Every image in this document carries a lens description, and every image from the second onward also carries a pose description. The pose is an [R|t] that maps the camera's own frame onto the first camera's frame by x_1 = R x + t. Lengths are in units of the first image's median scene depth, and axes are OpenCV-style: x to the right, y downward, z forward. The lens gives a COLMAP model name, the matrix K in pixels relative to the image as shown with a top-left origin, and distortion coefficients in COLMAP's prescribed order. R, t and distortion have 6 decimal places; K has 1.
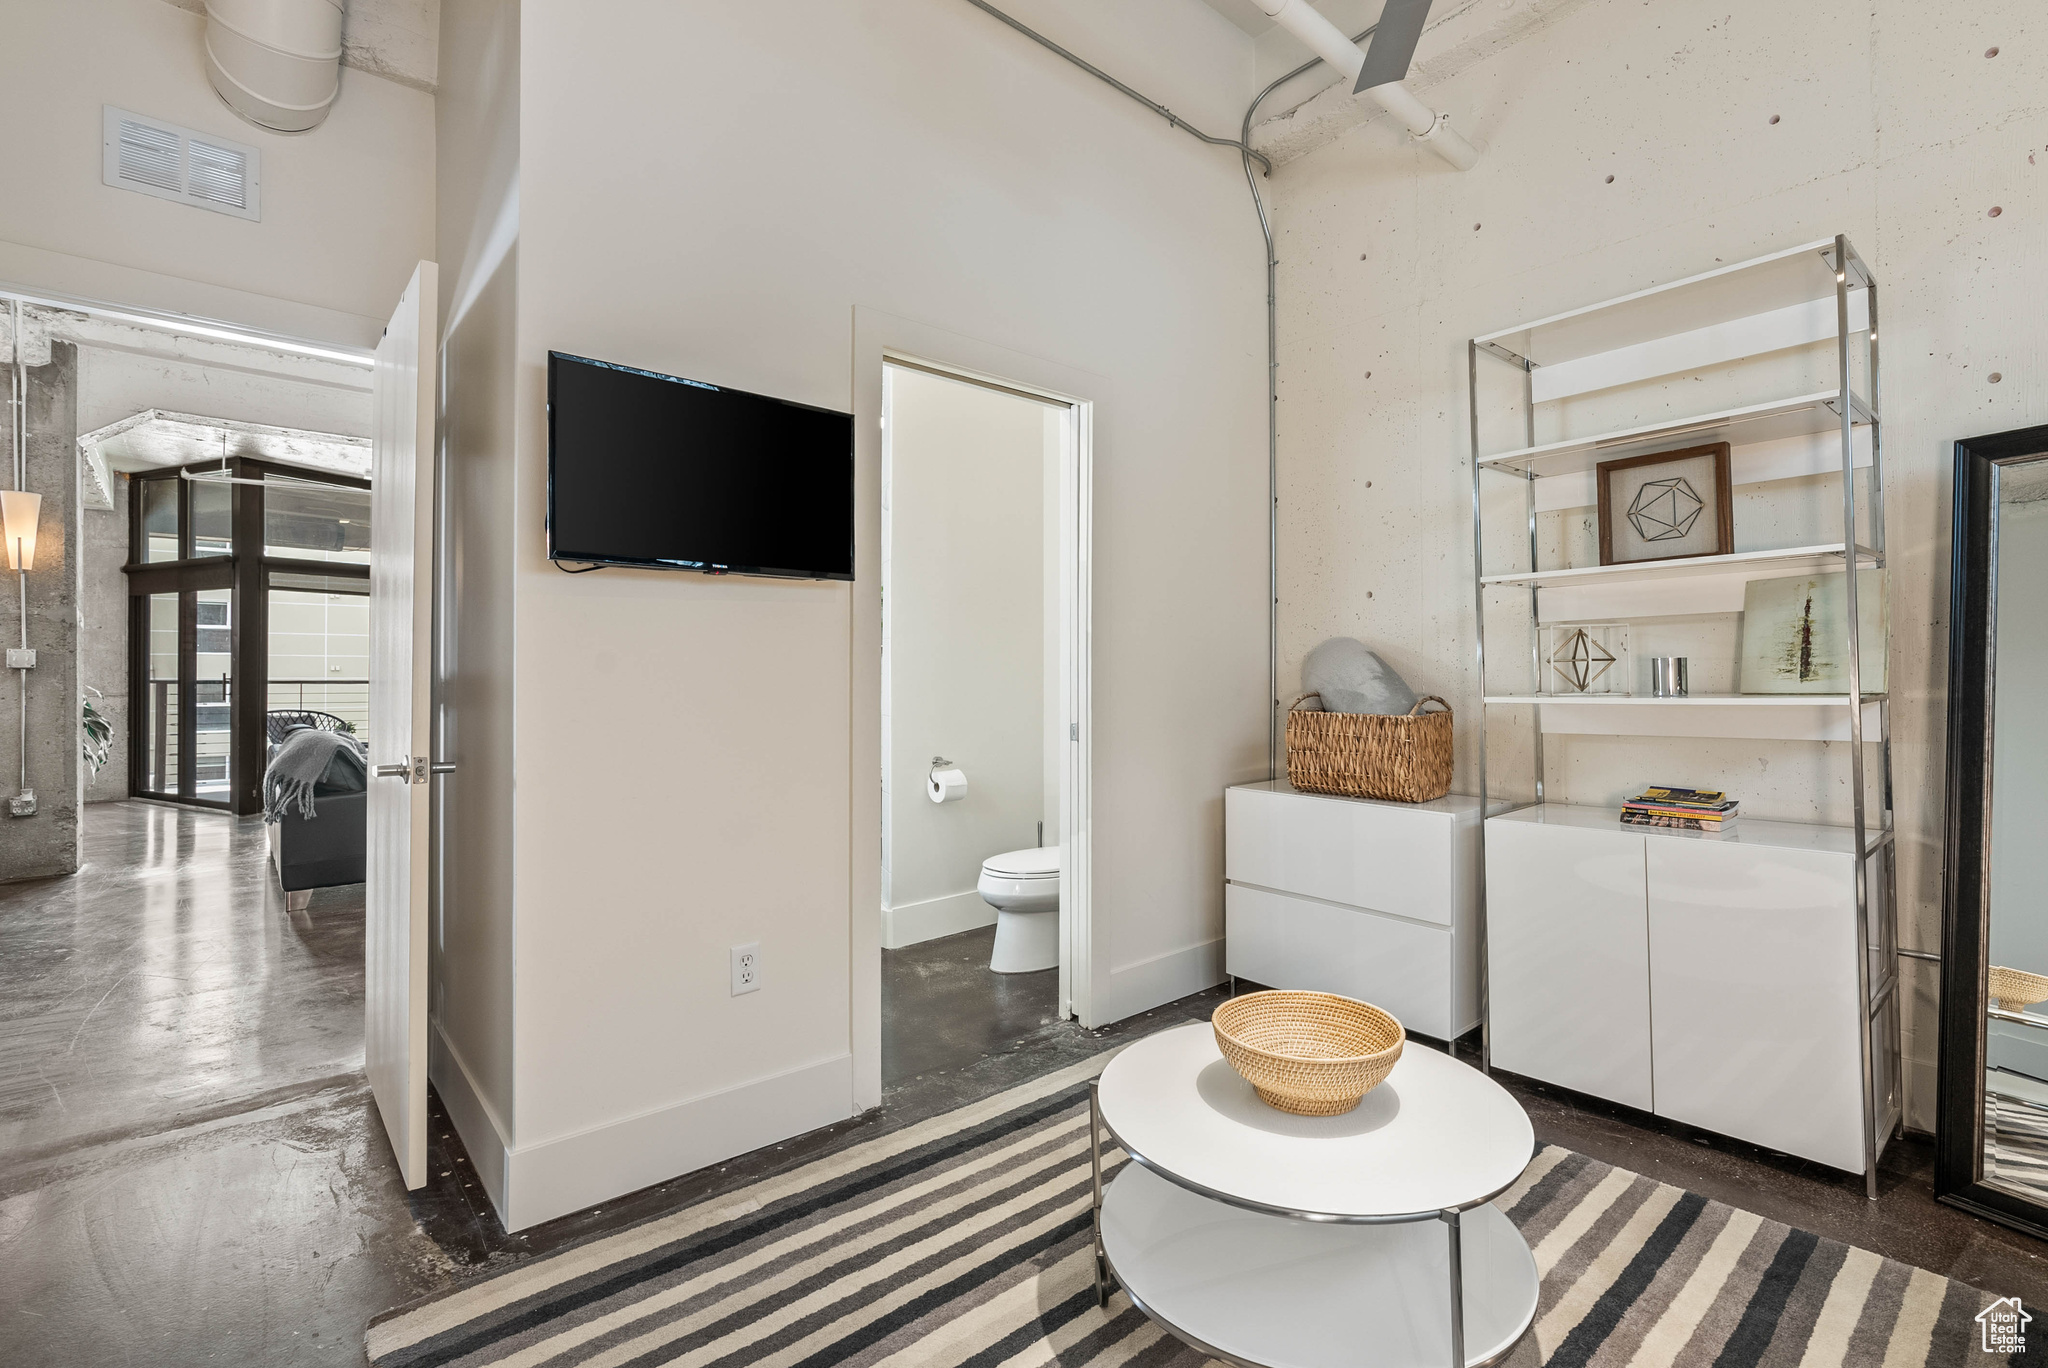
lens RADIAL K [[938.2, 0, 1020.0], [0, 938.2, 664.2], [0, 0, 1]] dist [-0.012081, 0.005928]
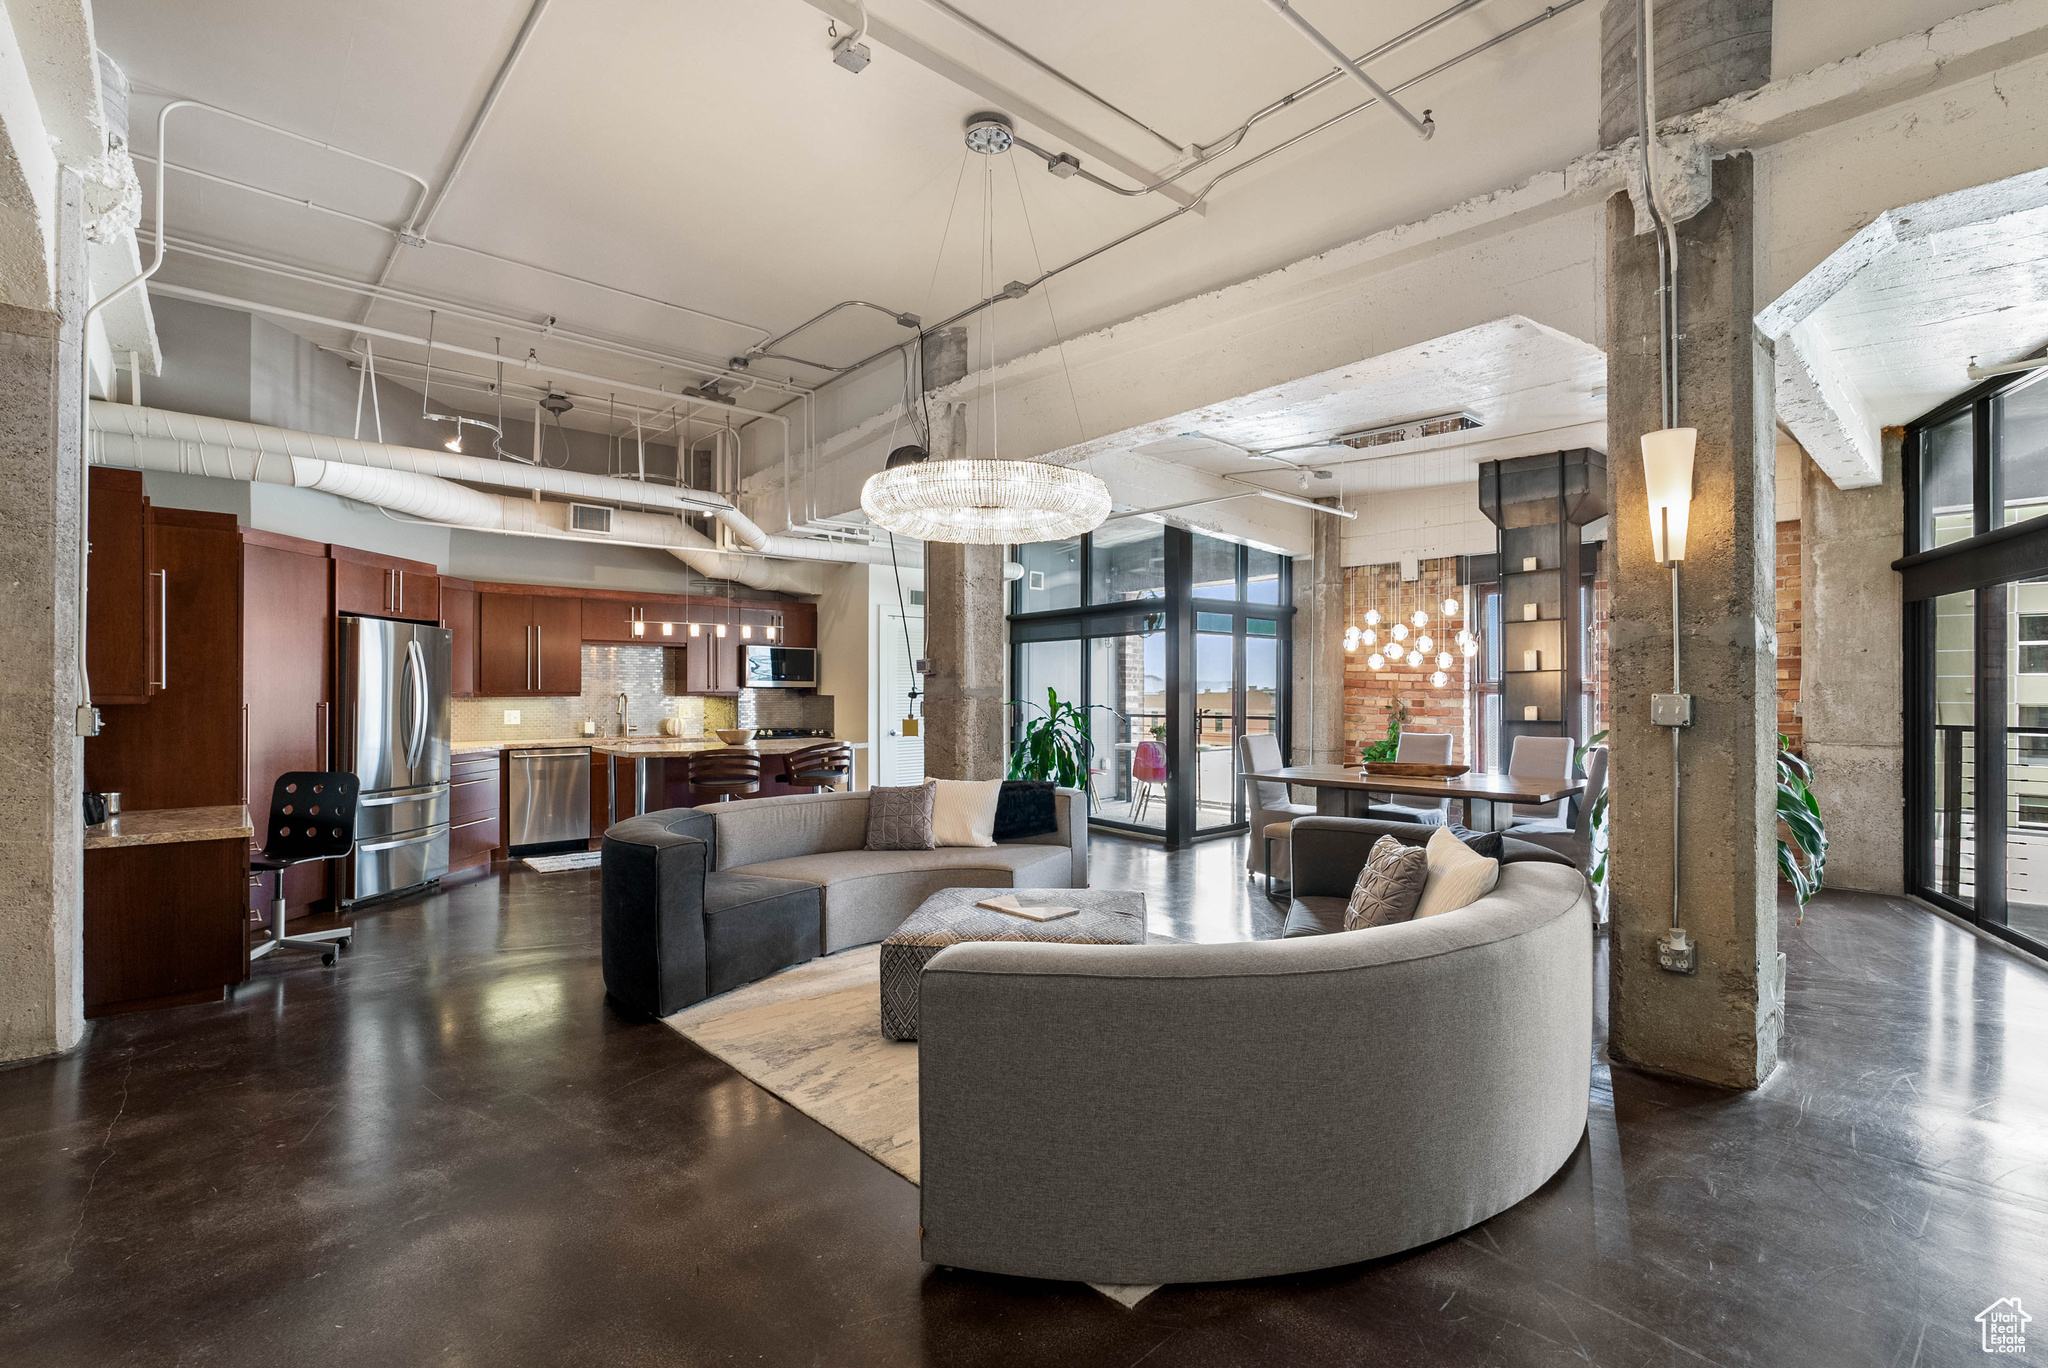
lens RADIAL K [[938.2, 0, 1060.2], [0, 938.2, 694.4], [0, 0, 1]] dist [-0.012081, 0.005928]
pose [[0.039592, 0.002499, -0.999213, -0.304130], [0.007866, 0.999965, 0.002812, -0.013053], [0.999185, -0.007971, 0.039571, 0.365677]]
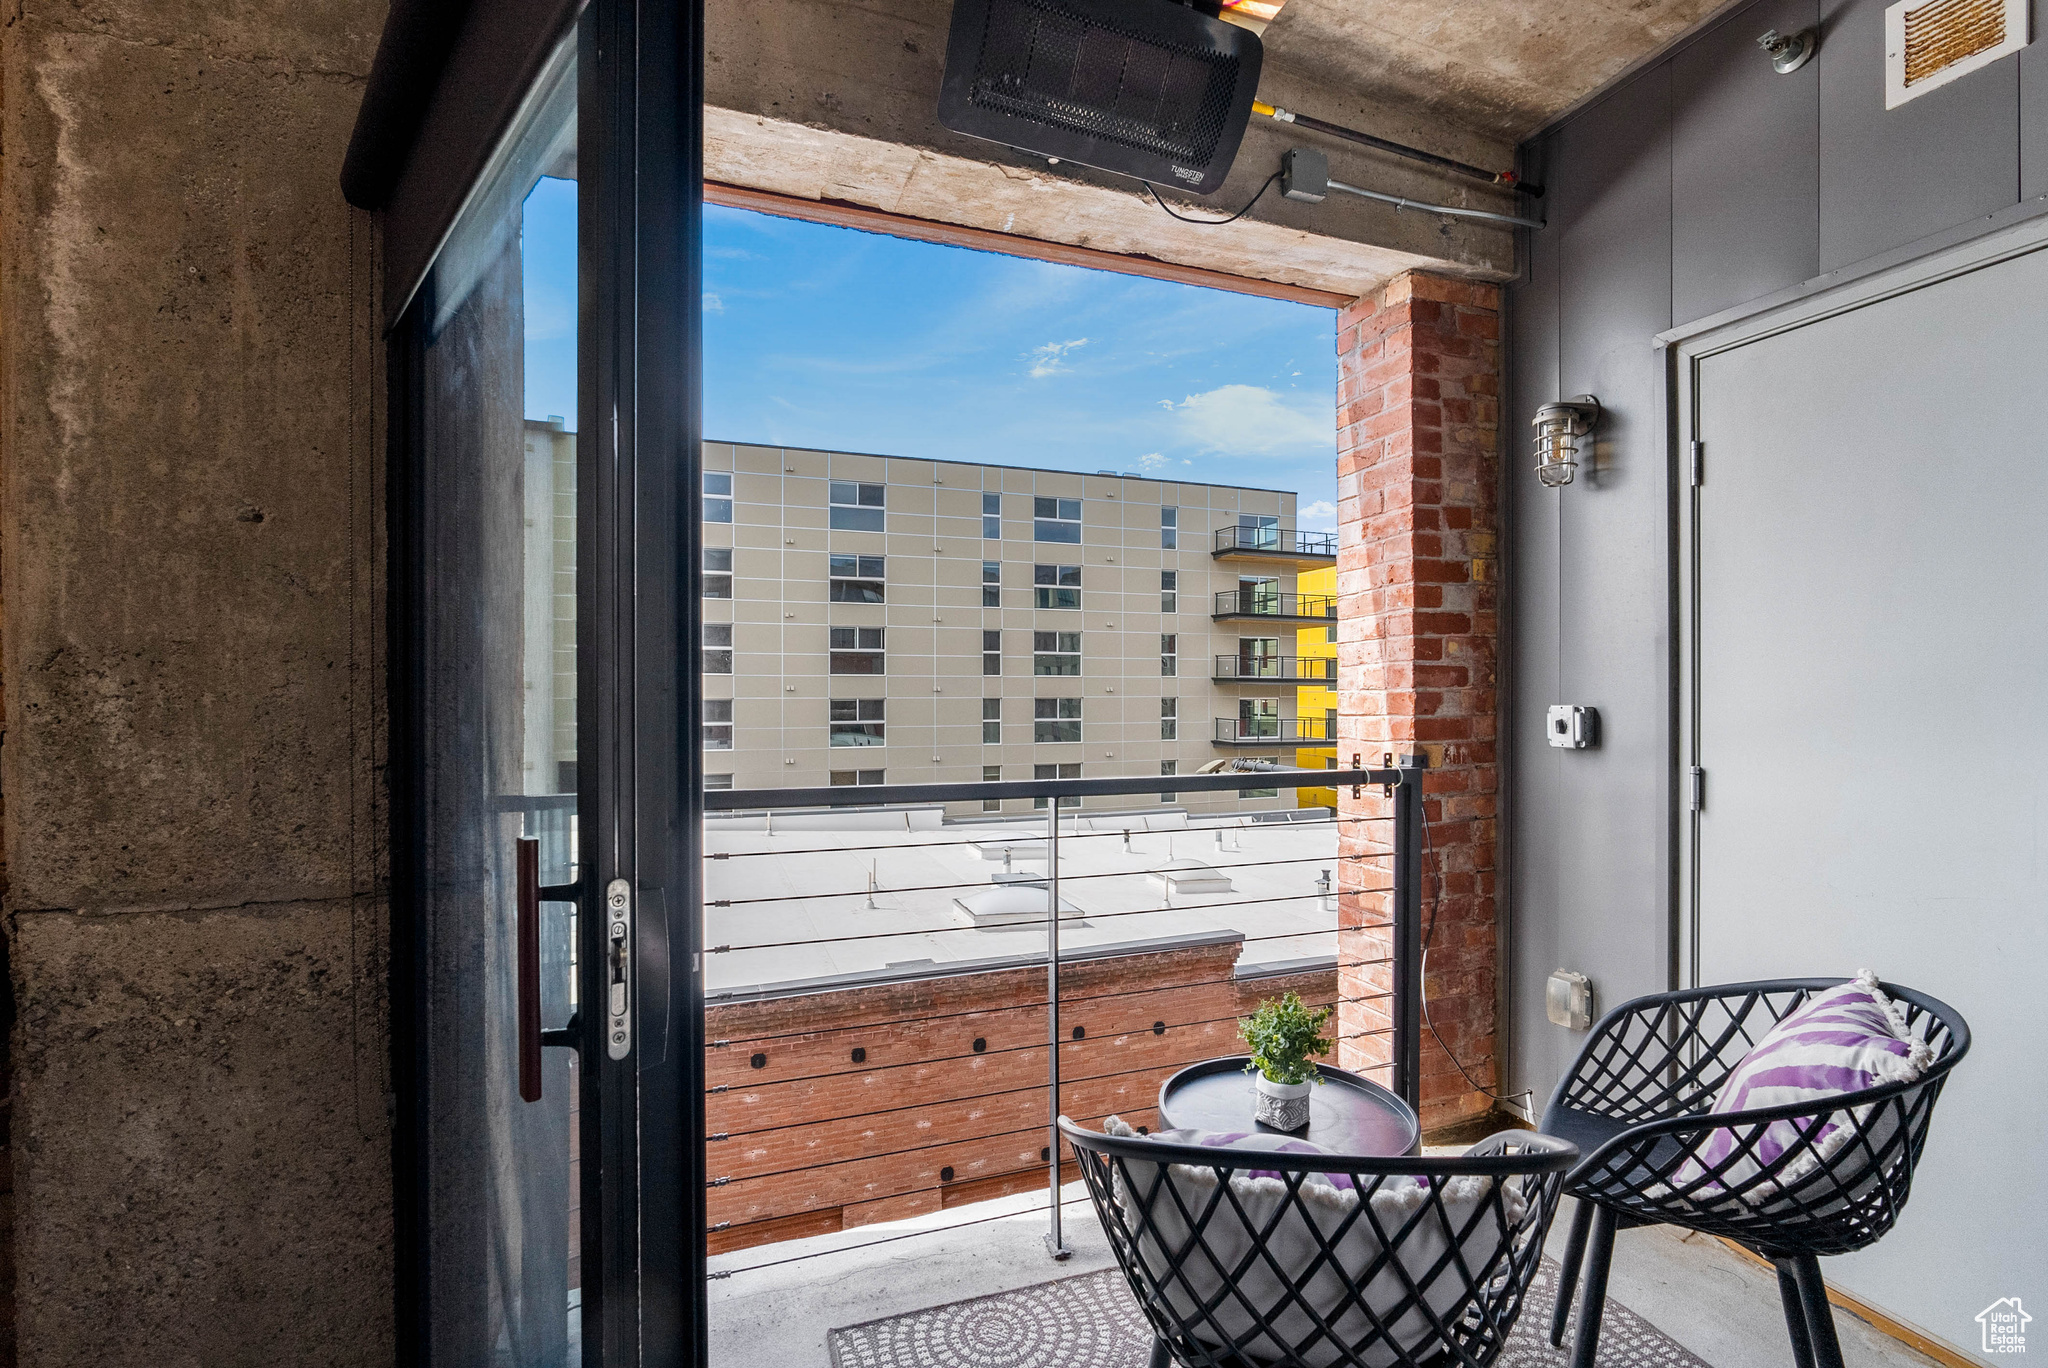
lens RADIAL K [[938.2, 0, 1026.7], [0, 938.2, 688.5], [0, 0, 1]] dist [-0.012081, 0.005928]
pose [[0.933744, -0.001007, -0.357941, -0.820874], [0.003502, 0.999974, 0.006322, -0.007712], [0.357925, -0.007157, 0.933723, 0.926018]]
